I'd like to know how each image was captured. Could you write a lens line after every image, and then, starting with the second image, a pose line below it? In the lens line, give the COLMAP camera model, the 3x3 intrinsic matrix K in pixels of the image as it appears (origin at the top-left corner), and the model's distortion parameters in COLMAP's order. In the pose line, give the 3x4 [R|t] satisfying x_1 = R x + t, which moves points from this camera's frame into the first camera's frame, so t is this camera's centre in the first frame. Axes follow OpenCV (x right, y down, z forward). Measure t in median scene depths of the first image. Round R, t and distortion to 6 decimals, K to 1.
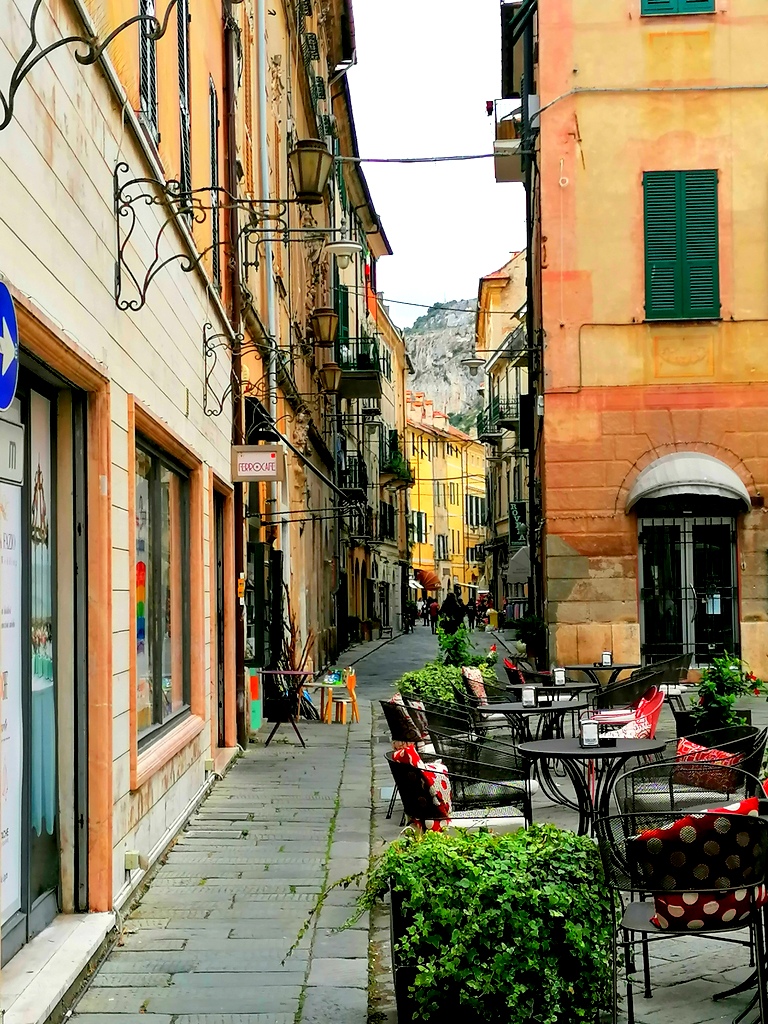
lens RADIAL K [[1828.6, 0, 385.4], [0, 1828.6, 513.0], [0, 0, 1]] dist [0.044035, 0.000000]
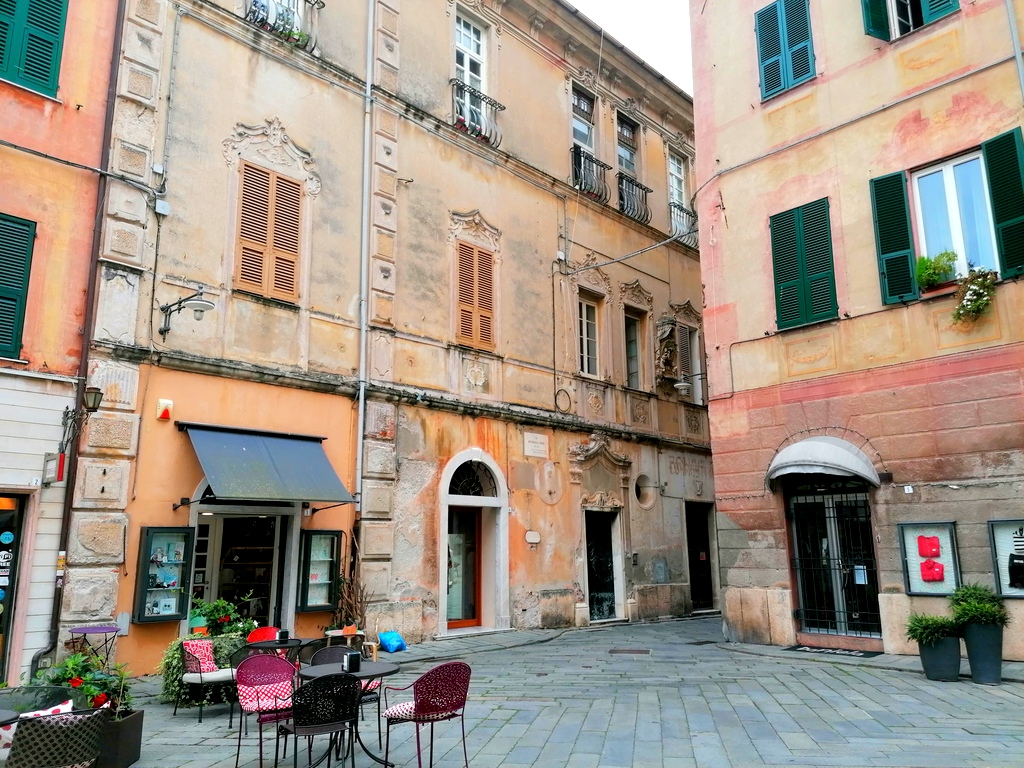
lens RADIAL K [[775.5, 0, 506.3], [0, 775.5, 379.3], [0, 0, 1]] dist [0.058300, -0.044889]
pose [[0.707305, -0.139911, -0.692924, 0.369620], [0.019638, 0.983729, -0.178583, 0.014804], [0.706635, 0.112705, 0.698544, 0.515046]]
